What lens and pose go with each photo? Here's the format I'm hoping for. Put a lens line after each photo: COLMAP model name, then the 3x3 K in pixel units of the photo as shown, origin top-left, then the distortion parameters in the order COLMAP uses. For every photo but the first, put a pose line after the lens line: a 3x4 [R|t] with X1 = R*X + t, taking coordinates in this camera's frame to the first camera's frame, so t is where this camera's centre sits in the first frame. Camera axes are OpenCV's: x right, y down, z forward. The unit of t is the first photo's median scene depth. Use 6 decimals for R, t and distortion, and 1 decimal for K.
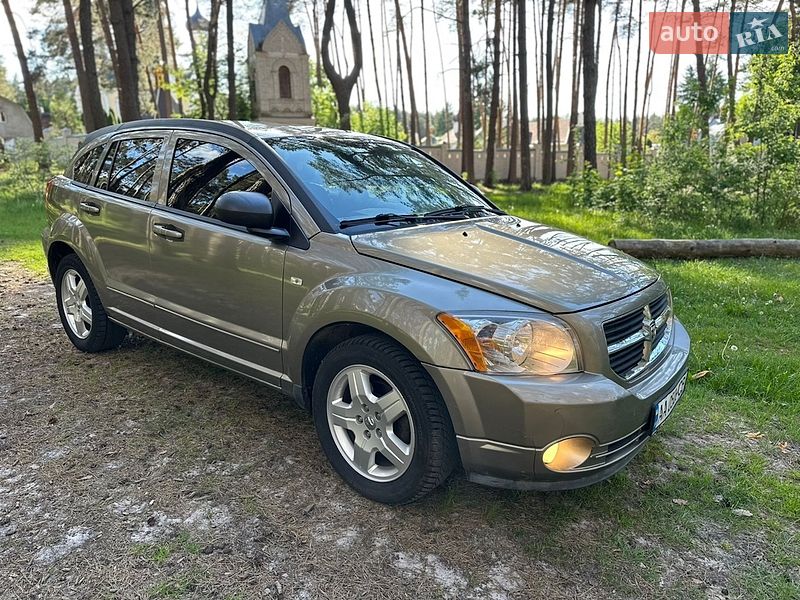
lens RADIAL K [[563.8, 0, 404.3], [0, 563.8, 303.4], [0, 0, 1]] dist [0.043753, -0.050660]
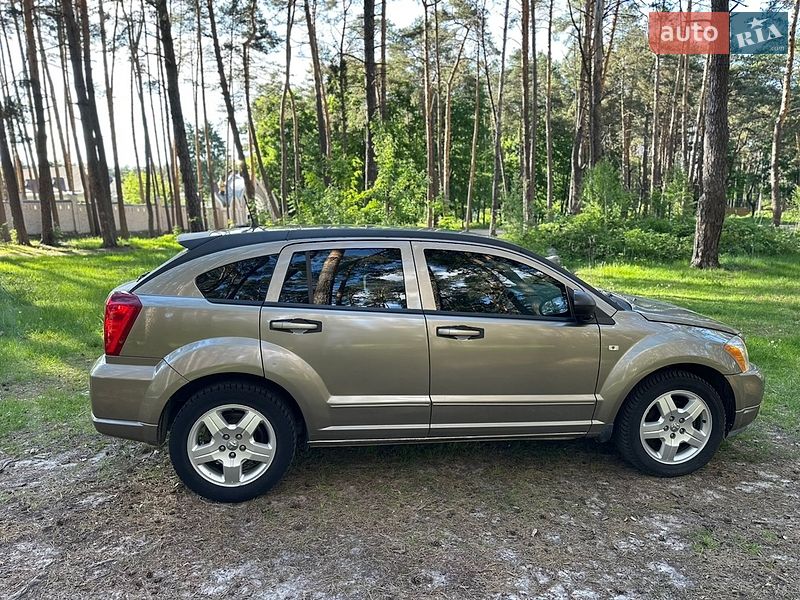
lens RADIAL K [[563.8, 0, 404.9], [0, 563.8, 300.7], [0, 0, 1]] dist [0.043753, -0.050660]
pose [[0.686785, -0.128216, 0.715463, -1.542023], [0.187934, 0.982172, -0.004389, -0.245833], [-0.702144, 0.137474, 0.698637, 0.358019]]
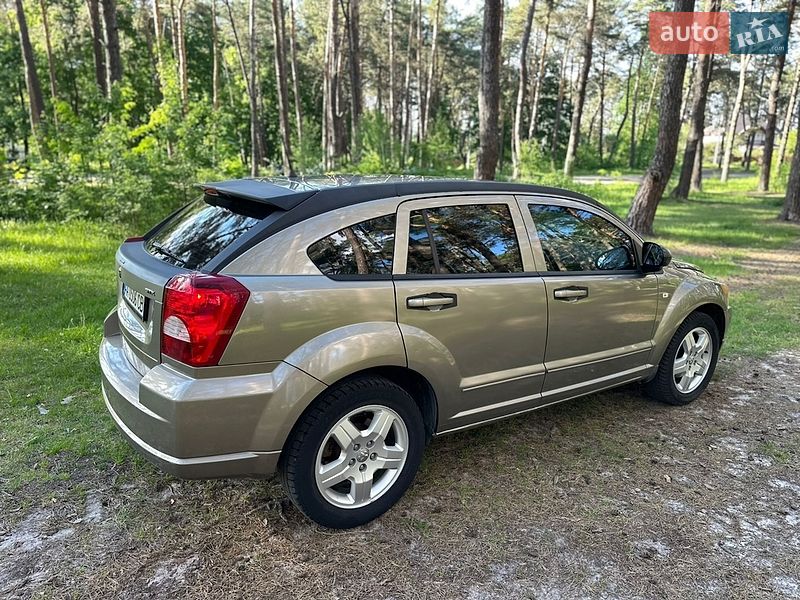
lens RADIAL K [[564.4, 0, 401.6], [0, 564.4, 301.2], [0, 0, 1]] dist [0.016286, -0.020847]
pose [[0.298984, -0.238284, 0.924029, -1.797780], [0.214509, 0.960322, 0.178235, -0.444894], [-0.929836, 0.144923, 0.338235, 1.141234]]
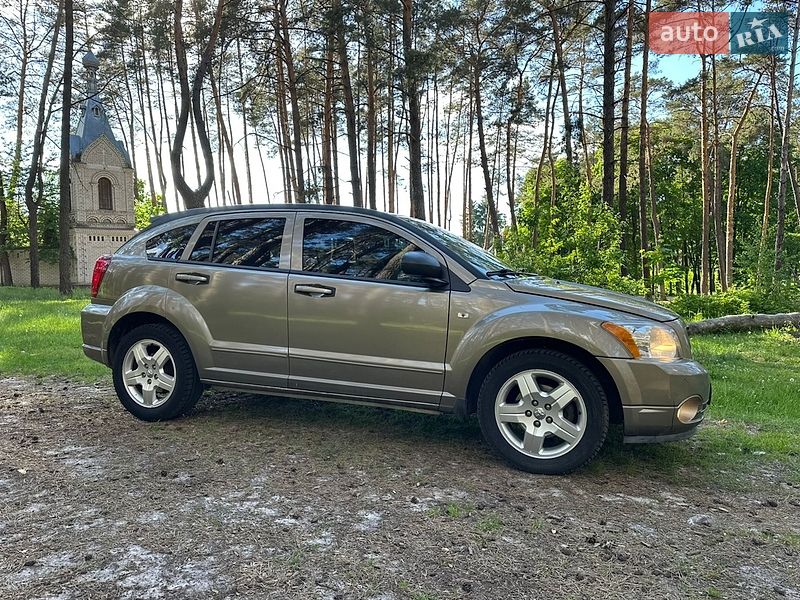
lens RADIAL K [[563.8, 0, 400.0], [0, 563.8, 303.9], [0, 0, 1]] dist [0.043753, -0.050660]
pose [[0.947771, -0.016180, 0.318542, -0.752472], [0.078920, 0.979554, -0.185057, 0.167374], [-0.309034, 0.200531, 0.929669, -0.191626]]
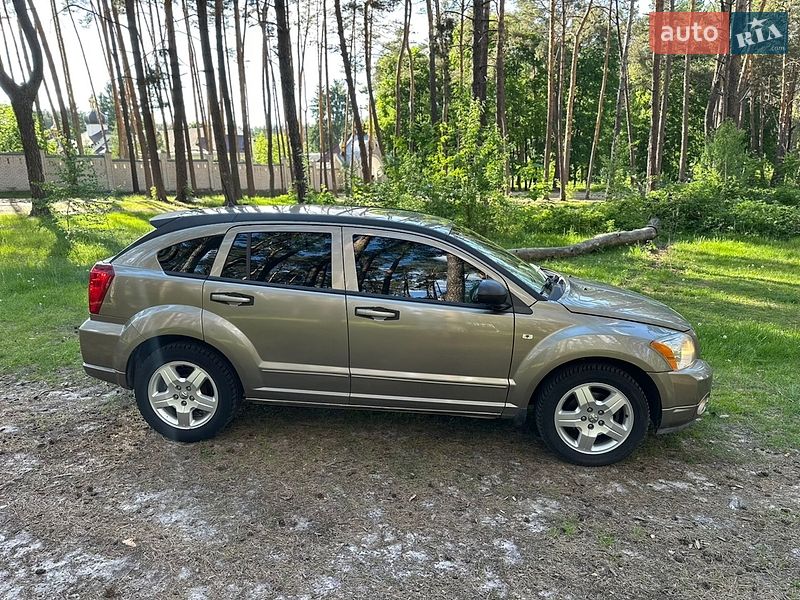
lens RADIAL K [[563.8, 0, 402.5], [0, 563.8, 303.0], [0, 0, 1]] dist [0.043753, -0.050660]
pose [[0.828918, -0.132992, 0.543331, -1.235474], [0.137830, 0.989938, 0.032033, -0.216057], [-0.542124, 0.048335, 0.838907, -0.049601]]
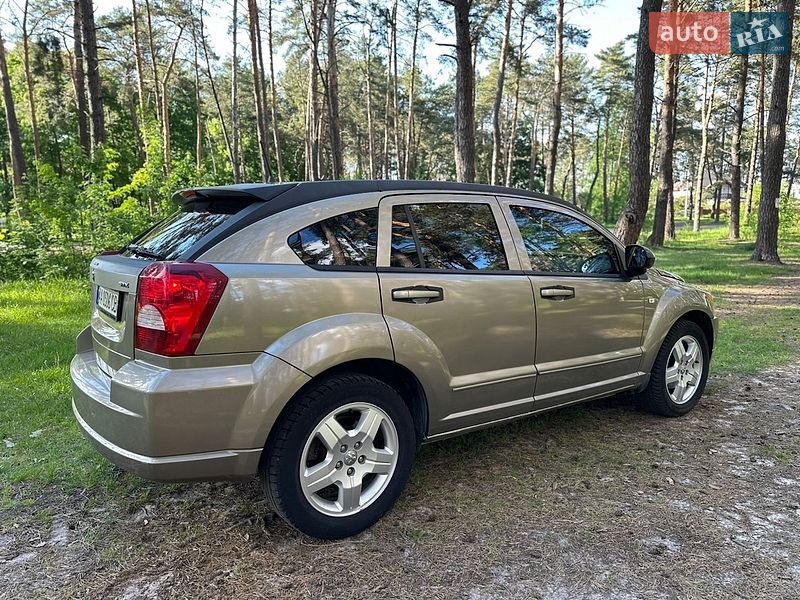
lens RADIAL K [[564.4, 0, 401.0], [0, 564.4, 302.3], [0, 0, 1]] dist [0.016286, -0.020847]
pose [[0.267980, -0.149052, 0.951825, -1.795258], [0.243694, 0.966319, 0.082712, -0.321536], [-0.932094, 0.209789, 0.295277, 1.172849]]
